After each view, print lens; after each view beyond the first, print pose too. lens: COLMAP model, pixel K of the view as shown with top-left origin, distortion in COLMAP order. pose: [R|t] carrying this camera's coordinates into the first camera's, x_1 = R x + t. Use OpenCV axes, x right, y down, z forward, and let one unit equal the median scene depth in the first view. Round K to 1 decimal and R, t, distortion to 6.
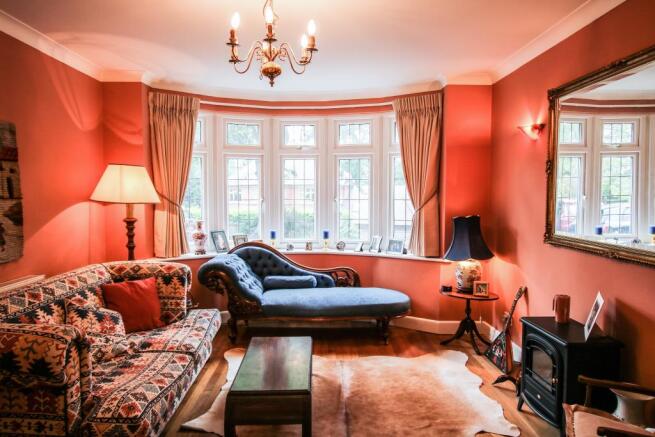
lens RADIAL K [[440.2, 0, 326.7], [0, 440.2, 217.7], [0, 0, 1]] dist [0.046292, 0.001102]
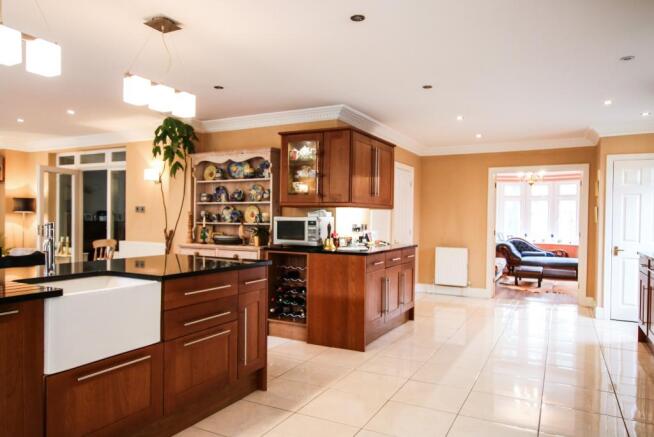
lens RADIAL K [[439.6, 0, 325.8], [0, 439.6, 219.7], [0, 0, 1]] dist [0.046292, 0.001102]
pose [[0.862288, 0.002917, -0.506410, 0.158830], [-0.026029, 0.998917, -0.038565, 0.077344], [0.505749, 0.046435, 0.861430, -1.603434]]
